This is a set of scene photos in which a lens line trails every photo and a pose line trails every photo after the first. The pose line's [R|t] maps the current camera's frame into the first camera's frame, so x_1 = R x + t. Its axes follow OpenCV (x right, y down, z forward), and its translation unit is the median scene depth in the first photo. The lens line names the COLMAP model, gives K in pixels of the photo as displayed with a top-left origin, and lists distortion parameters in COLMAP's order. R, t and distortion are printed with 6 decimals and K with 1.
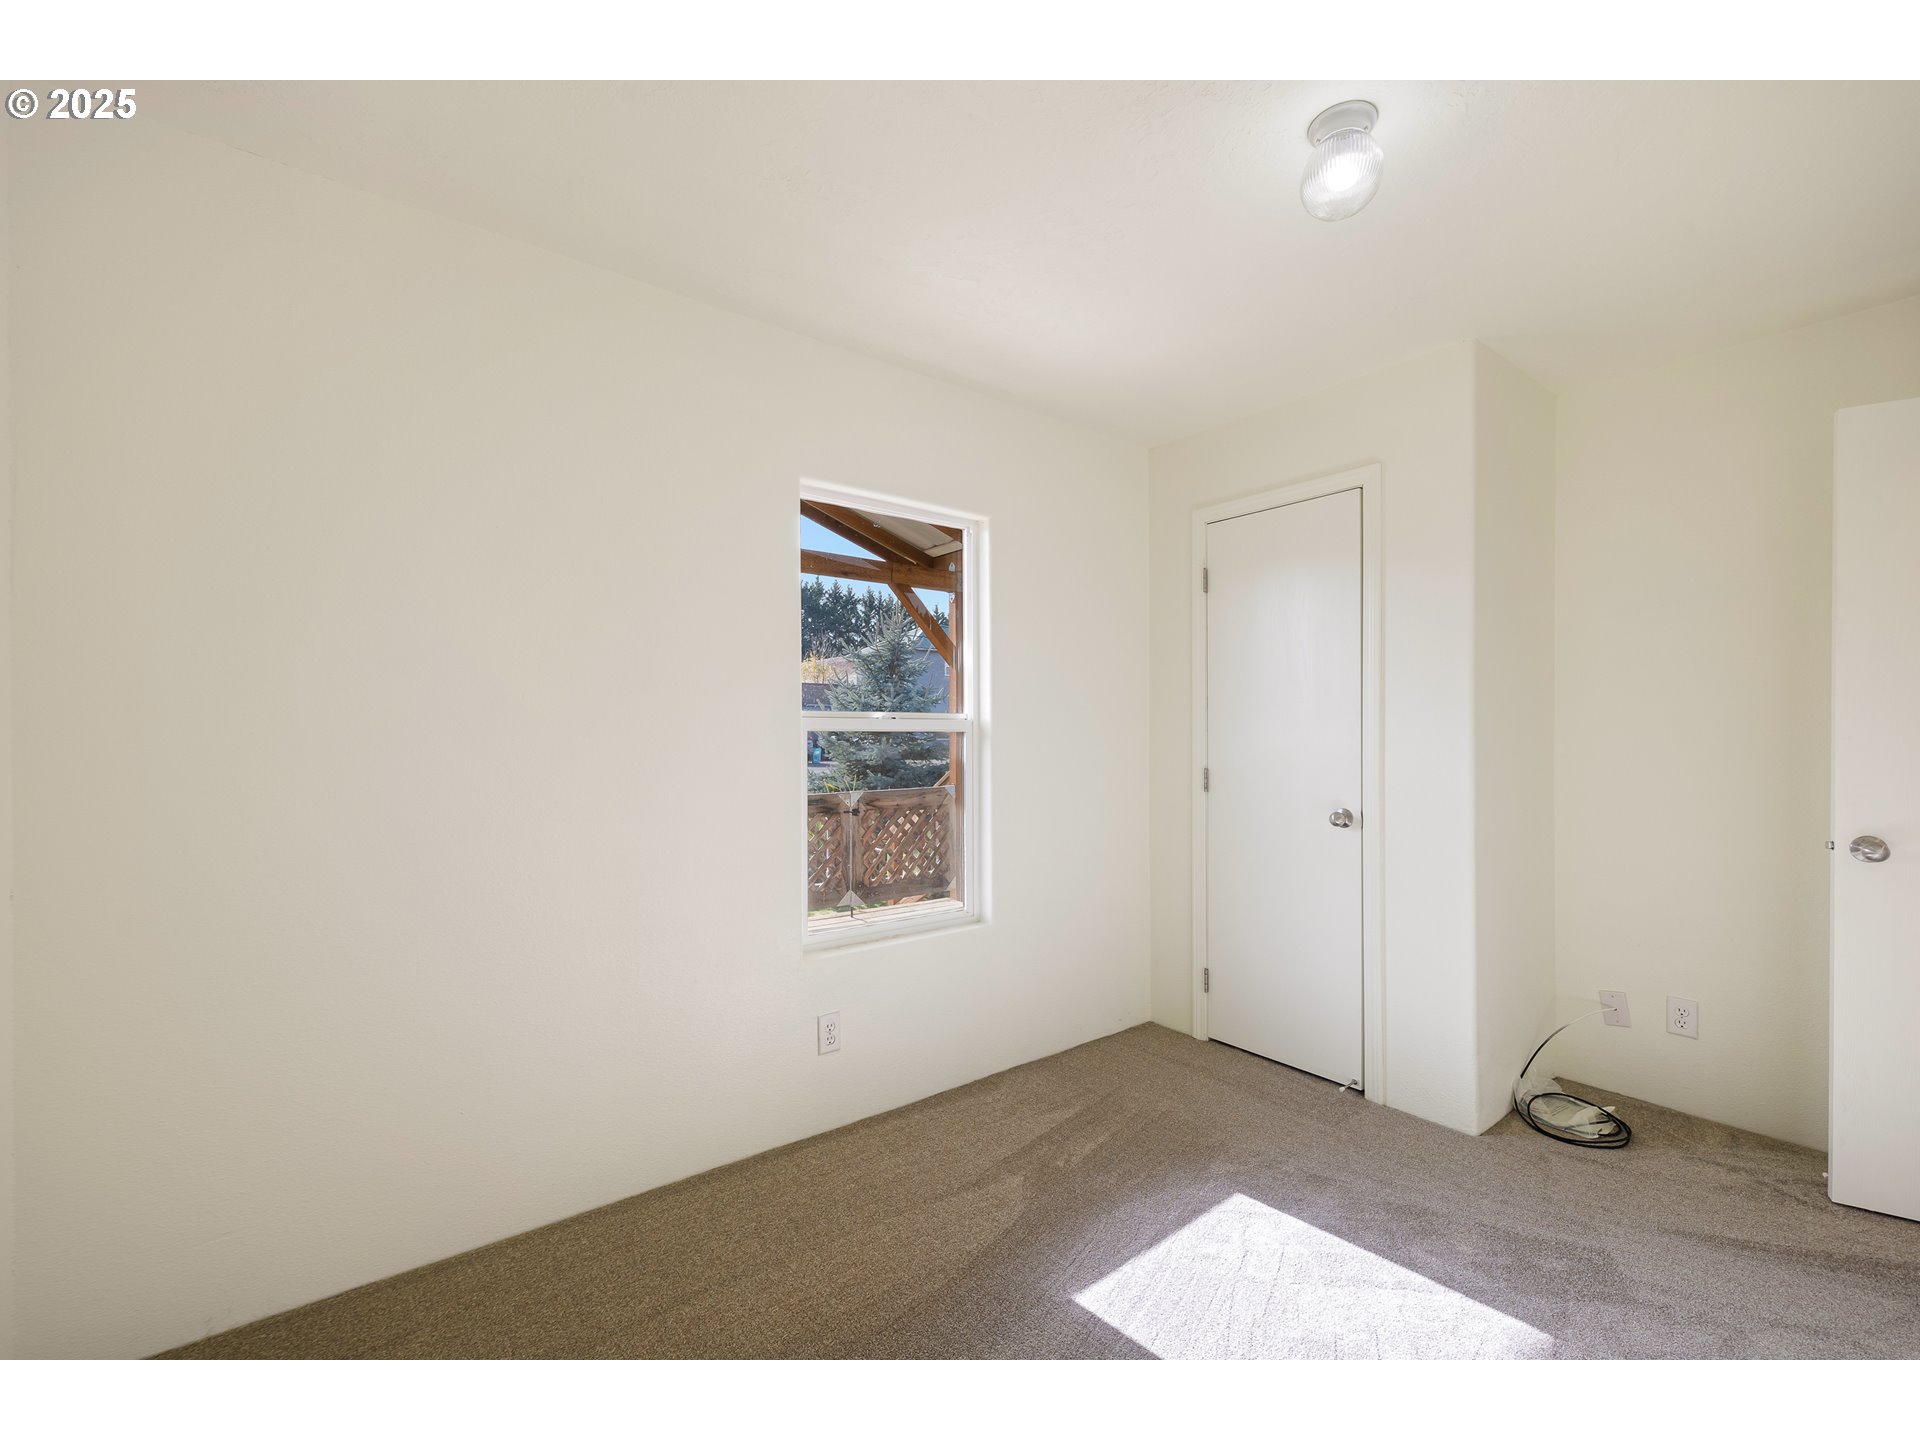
lens RADIAL K [[809.9, 0, 955.5], [0, 809.9, 738.4], [0, 0, 1]] dist [-0.000379, -0.000239]
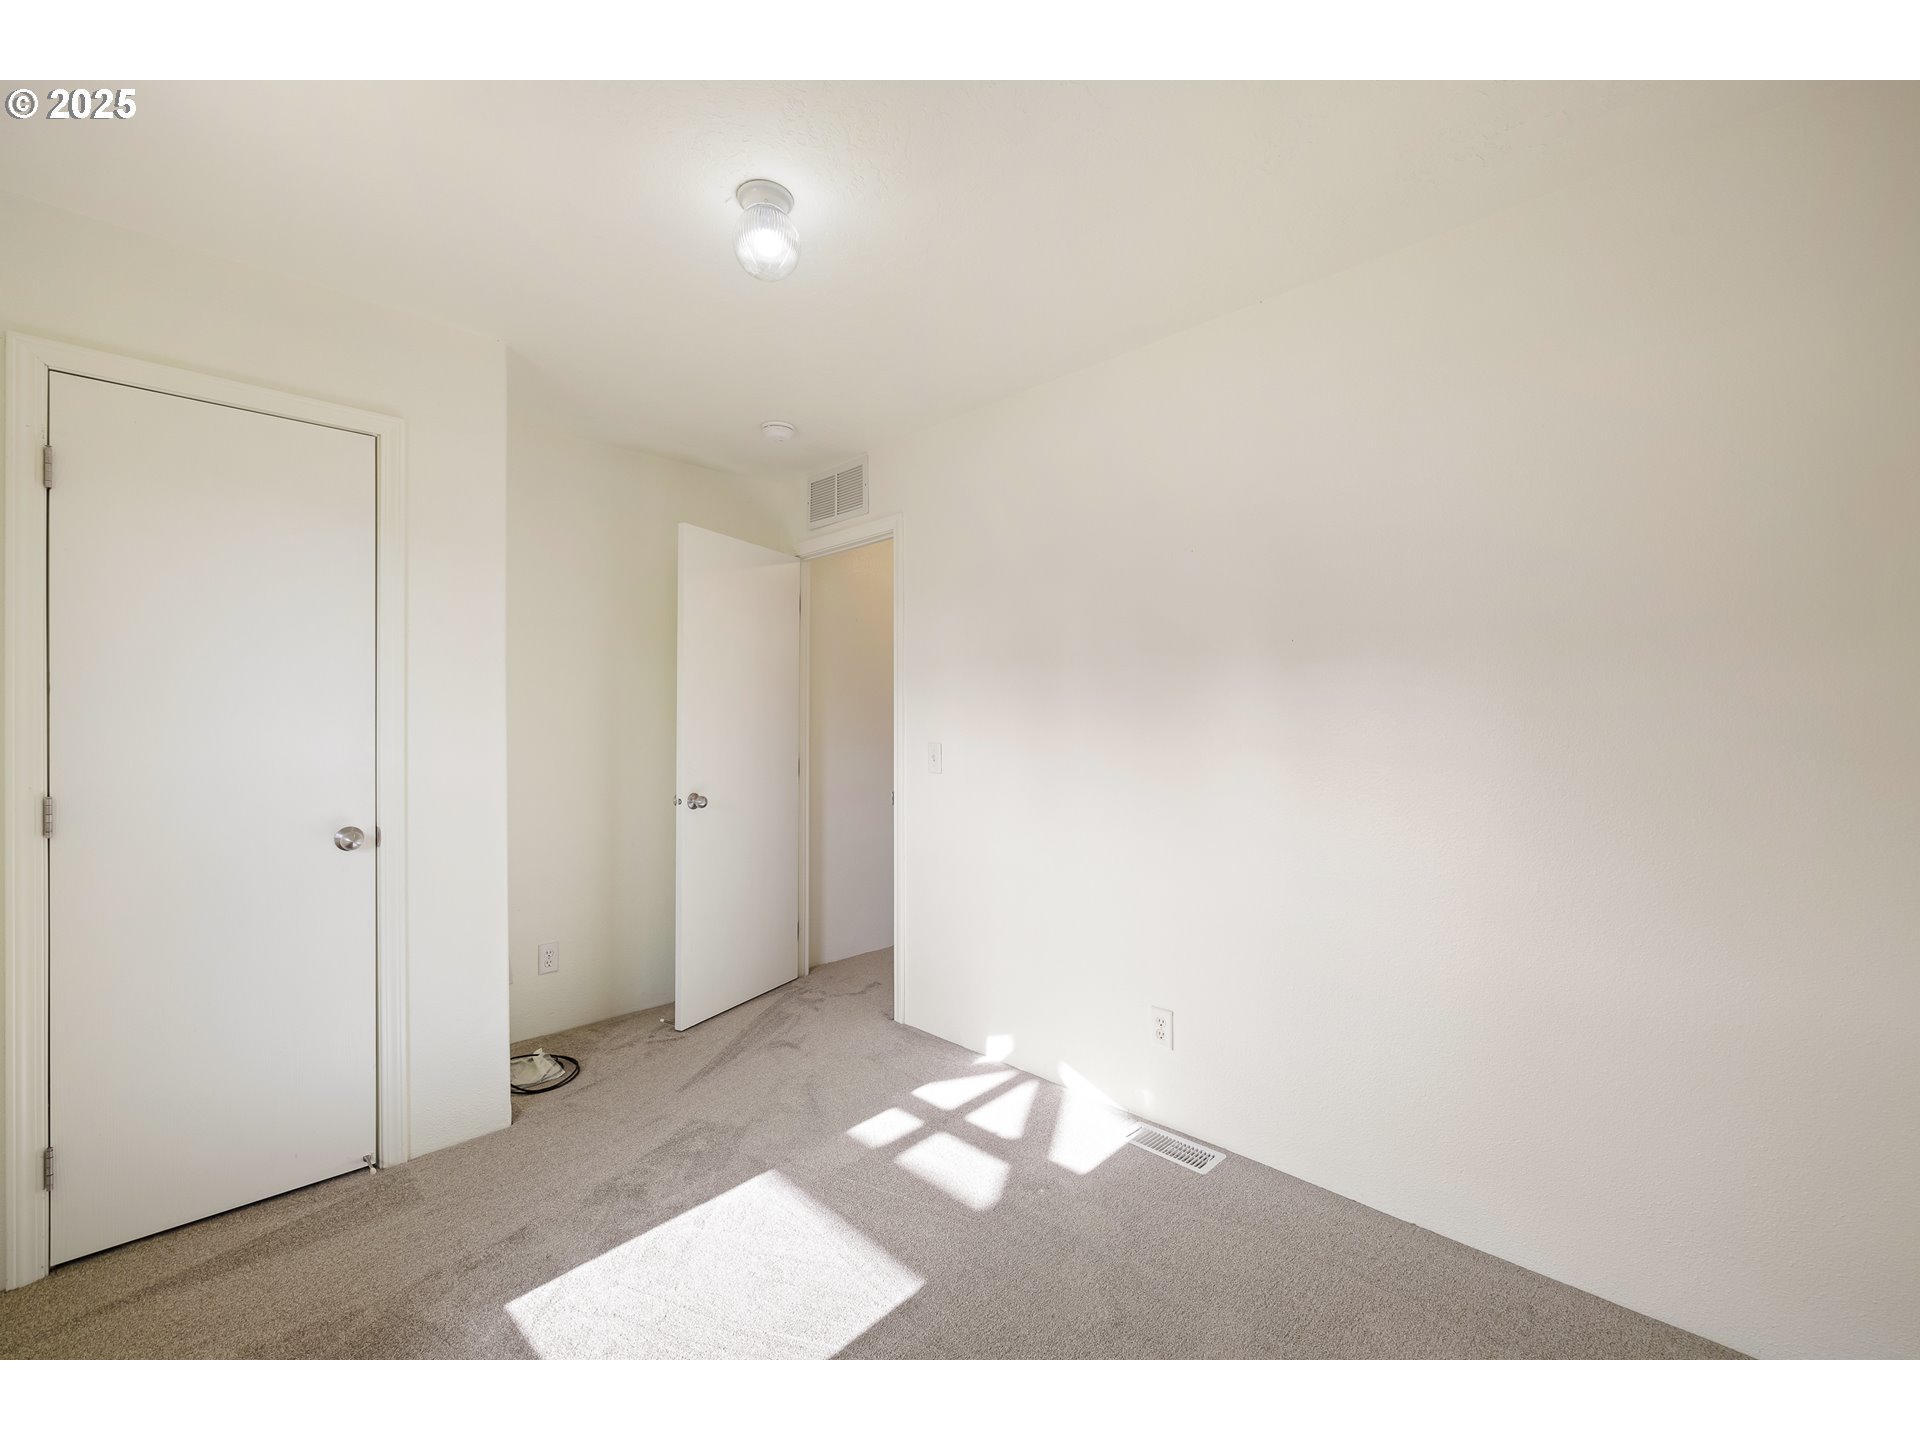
lens RADIAL K [[795.1, 0, 960.0], [0, 795.1, 720.0], [0, 0, 1]] dist [0.000131, 0.000193]
pose [[-0.136417, 0.008986, 0.990611, -0.448010], [0.011562, 0.999905, -0.007478, -0.006129], [-0.990584, 0.010433, -0.136508, 0.592445]]
